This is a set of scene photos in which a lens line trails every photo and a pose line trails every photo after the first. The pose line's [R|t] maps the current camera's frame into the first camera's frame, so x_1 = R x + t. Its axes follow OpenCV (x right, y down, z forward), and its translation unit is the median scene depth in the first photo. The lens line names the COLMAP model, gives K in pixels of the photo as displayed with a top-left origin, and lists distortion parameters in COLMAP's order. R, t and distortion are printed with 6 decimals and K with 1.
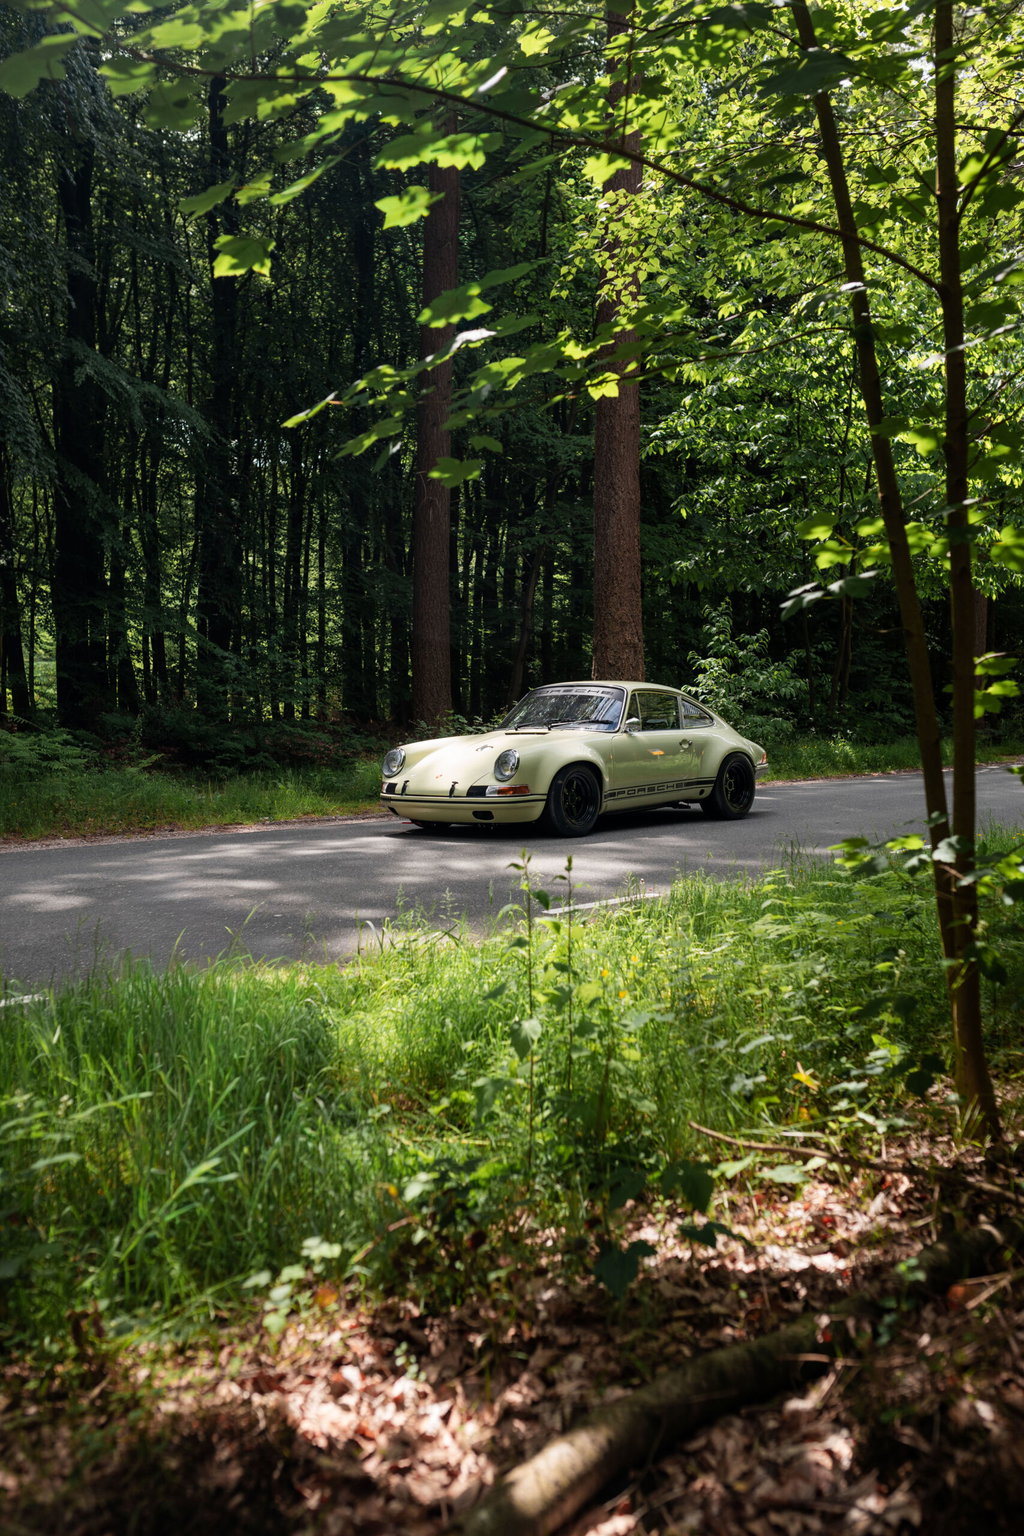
lens RADIAL K [[1269.6, 0, 512.0], [0, 1269.6, 768.0], [0, 0, 1]] dist [-0.003027, -0.000420]
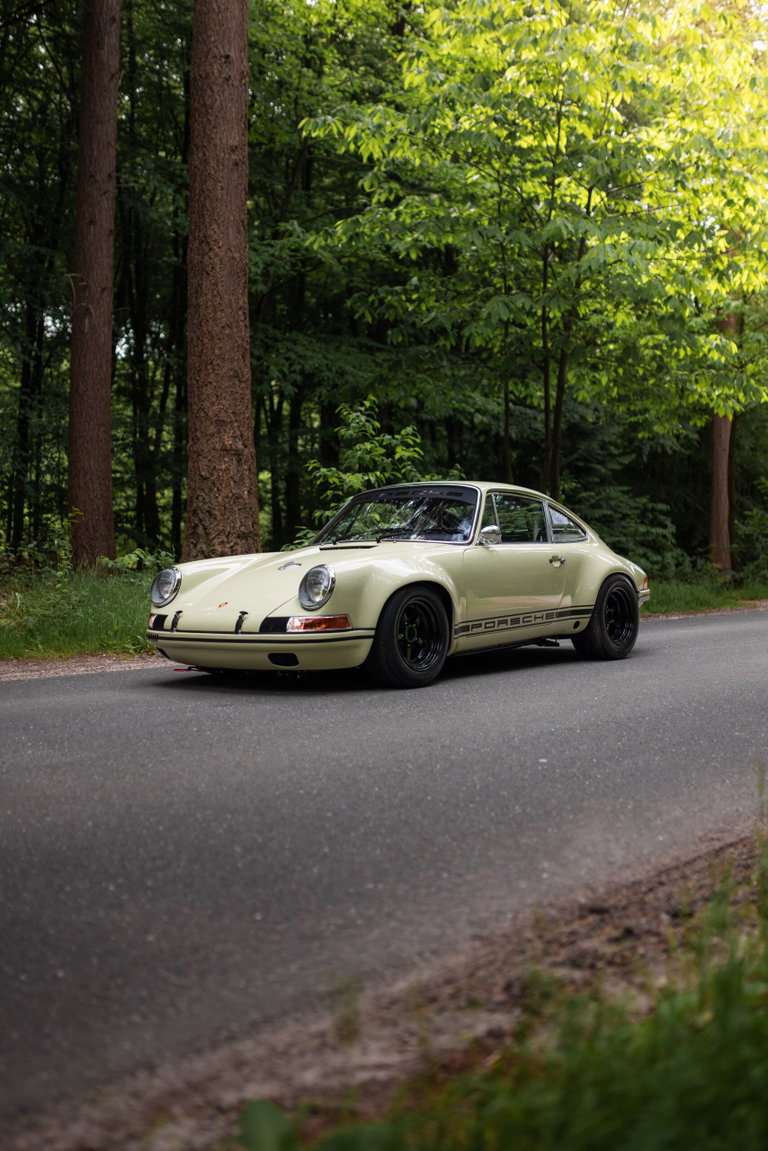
lens RADIAL K [[1086.7, 0, 384.0], [0, 1086.7, 575.5], [0, 0, 1]] dist [-0.010901, 0.000064]
pose [[0.999196, -0.004526, 0.039840, 0.008042], [0.005689, 0.999559, -0.029133, 0.008178], [-0.039691, 0.029336, 0.998781, 0.369492]]
